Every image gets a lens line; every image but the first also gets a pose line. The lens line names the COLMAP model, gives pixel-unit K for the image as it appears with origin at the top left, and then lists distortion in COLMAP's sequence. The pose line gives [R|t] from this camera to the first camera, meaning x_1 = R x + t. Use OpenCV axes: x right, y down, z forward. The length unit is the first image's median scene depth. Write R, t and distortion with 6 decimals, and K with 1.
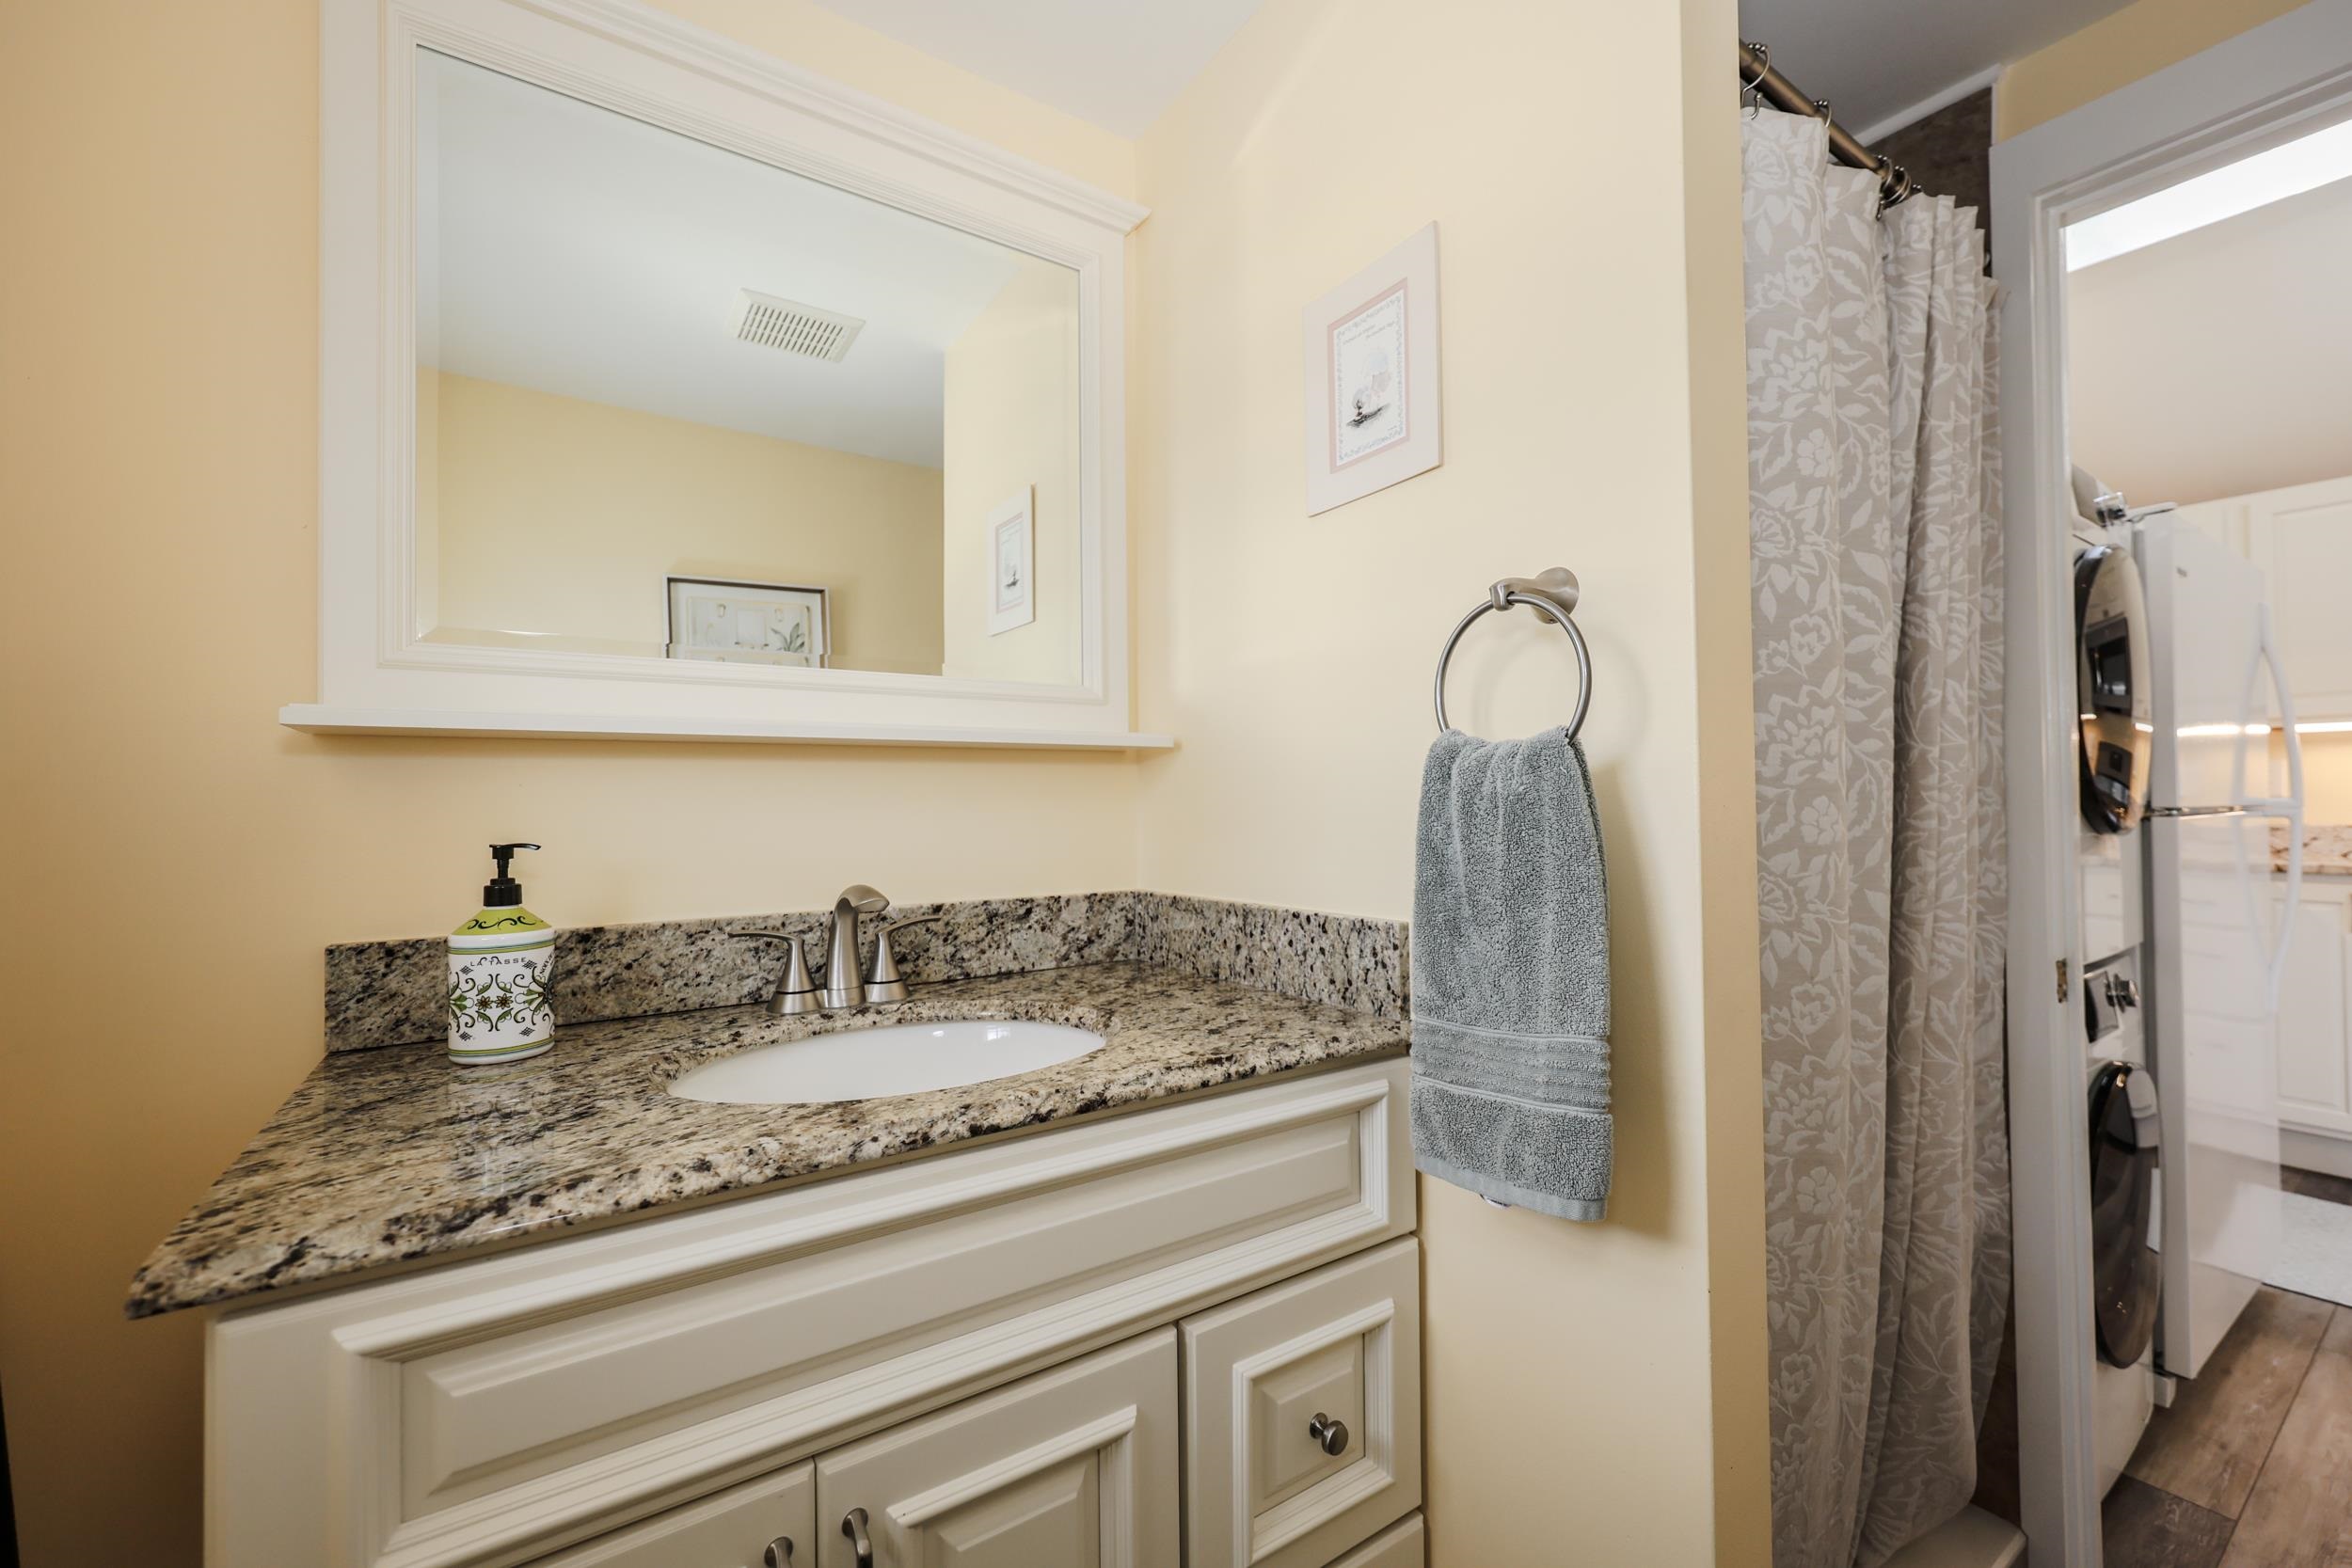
lens RADIAL K [[963.4, 0, 1167.9], [0, 963.4, 781.9], [0, 0, 1]] dist [0.000203, 0.000224]
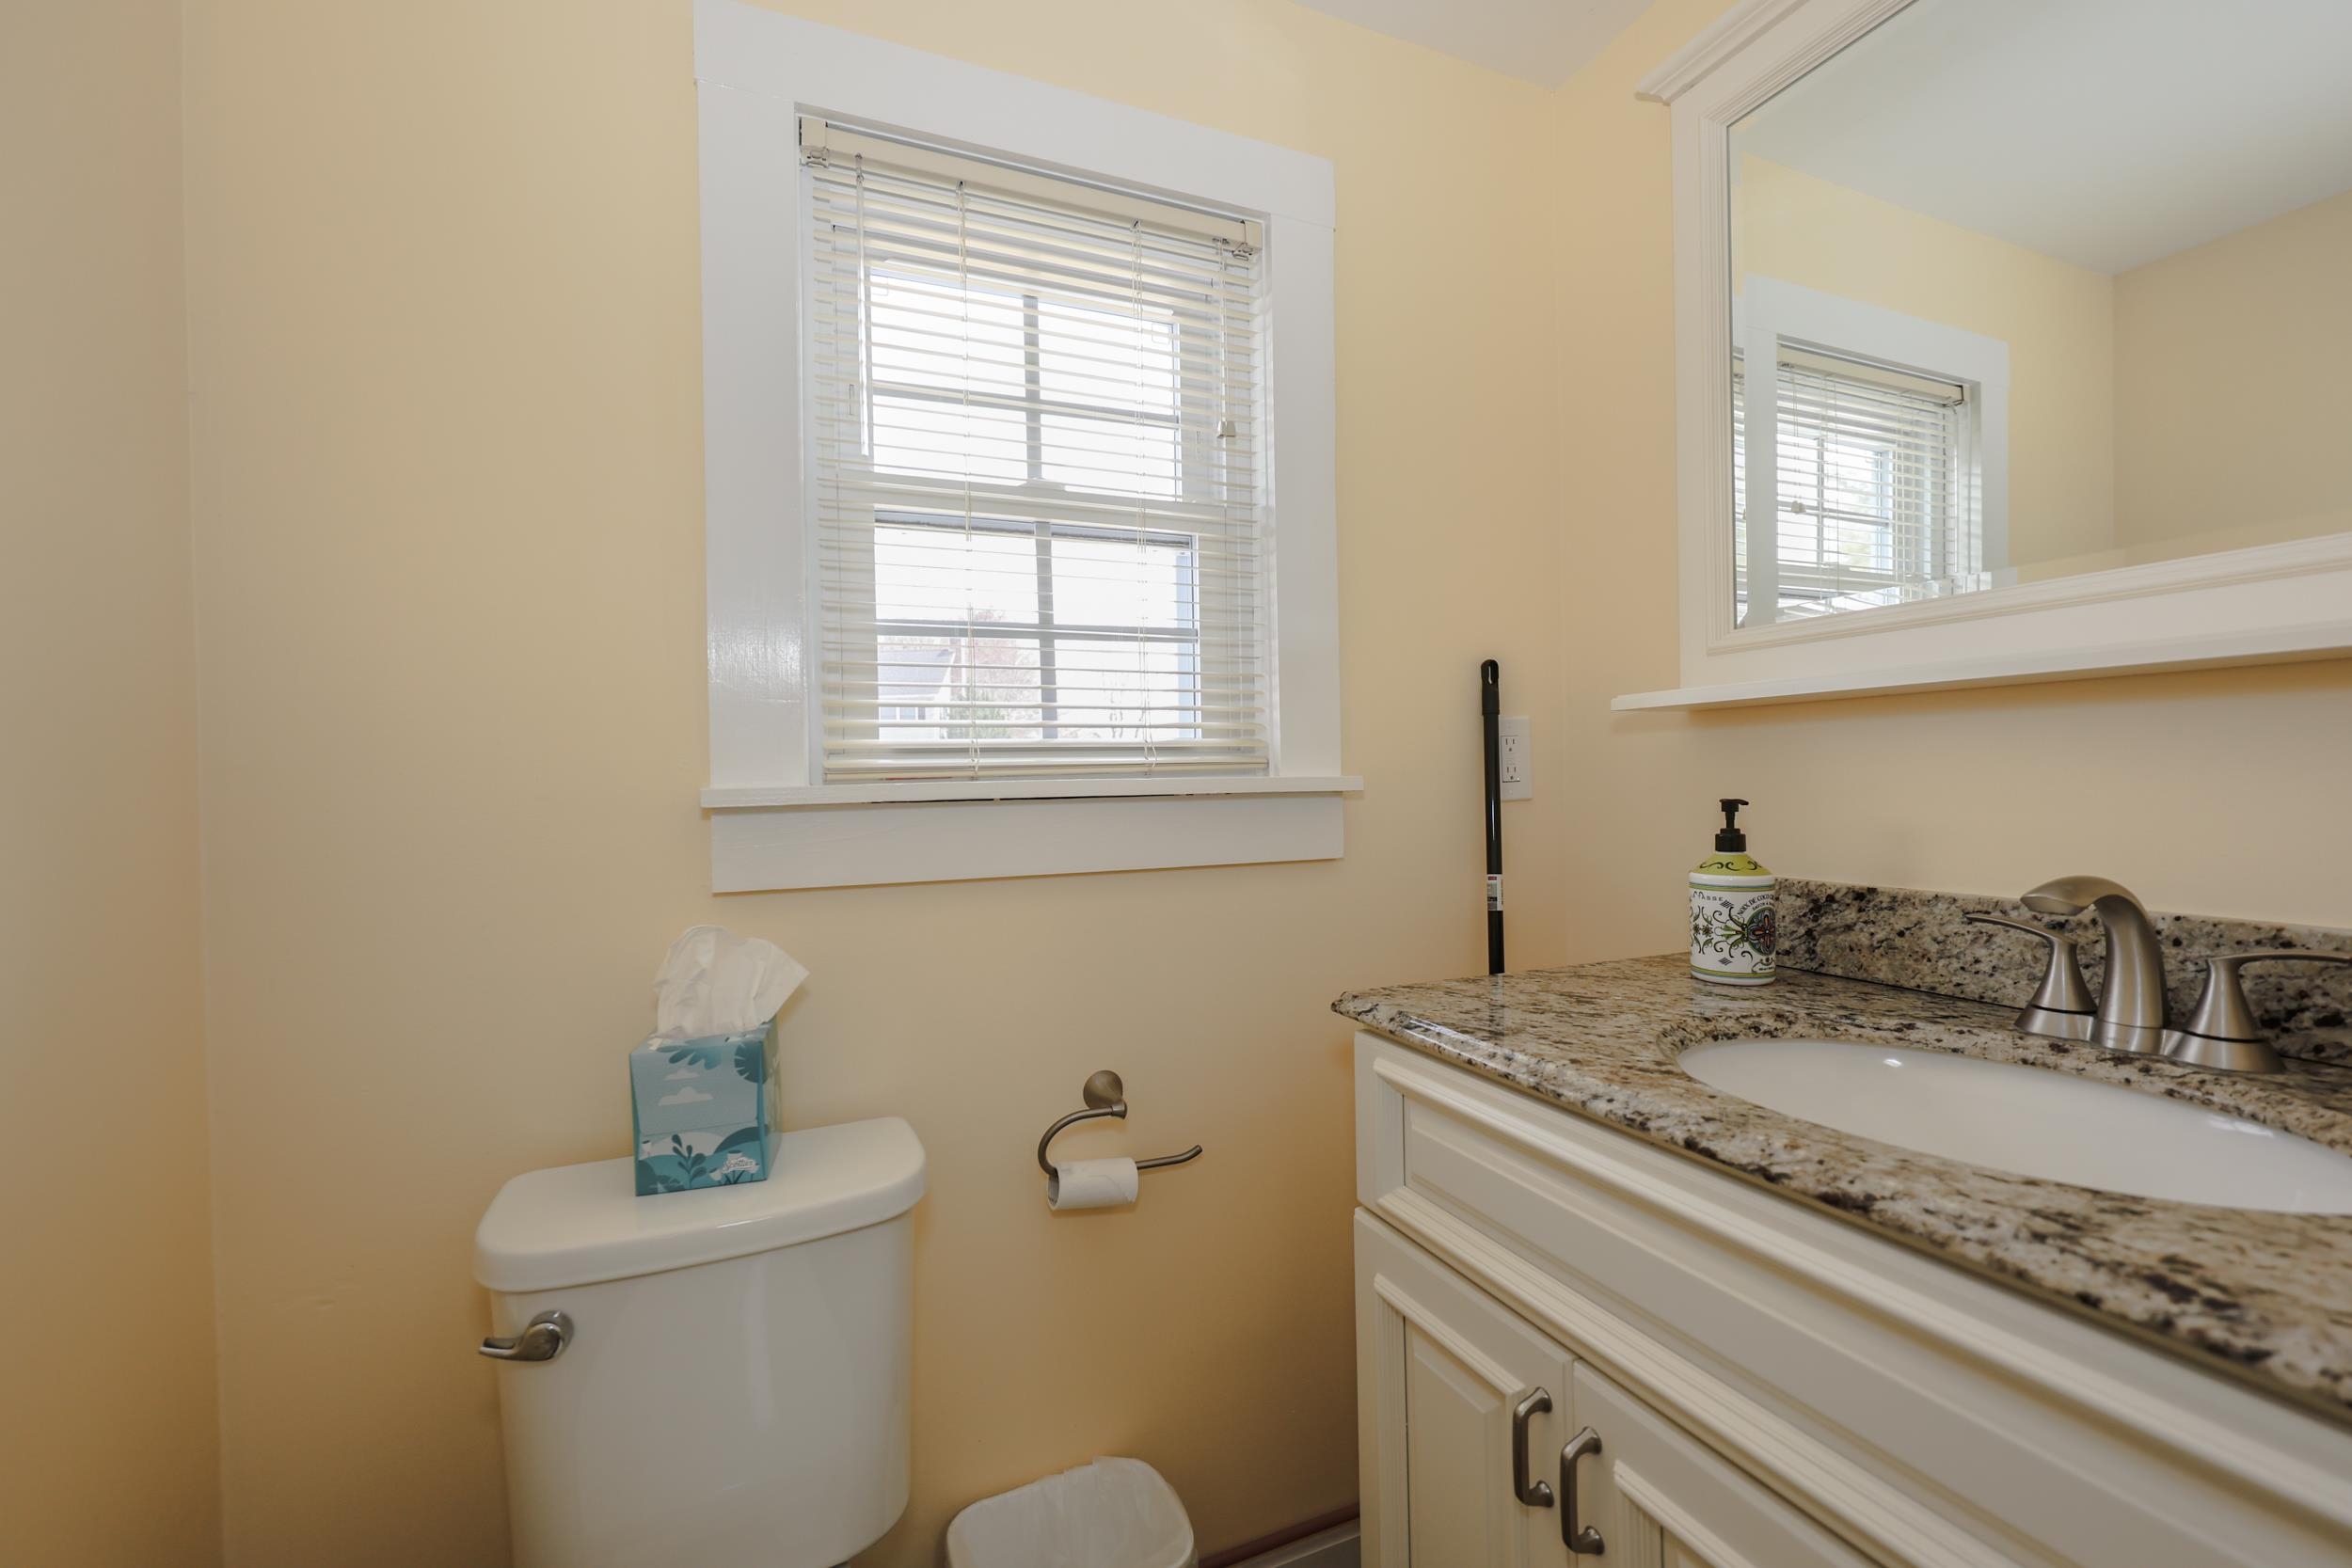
lens RADIAL K [[963.4, 0, 1167.9], [0, 963.4, 781.9], [0, 0, 1]] dist [0.000203, 0.000224]
pose [[-0.171146, 0.022283, -0.984994, 0.594951], [0.040956, 0.999041, 0.015485, -0.002142], [0.984394, -0.037691, -0.171894, 0.553808]]
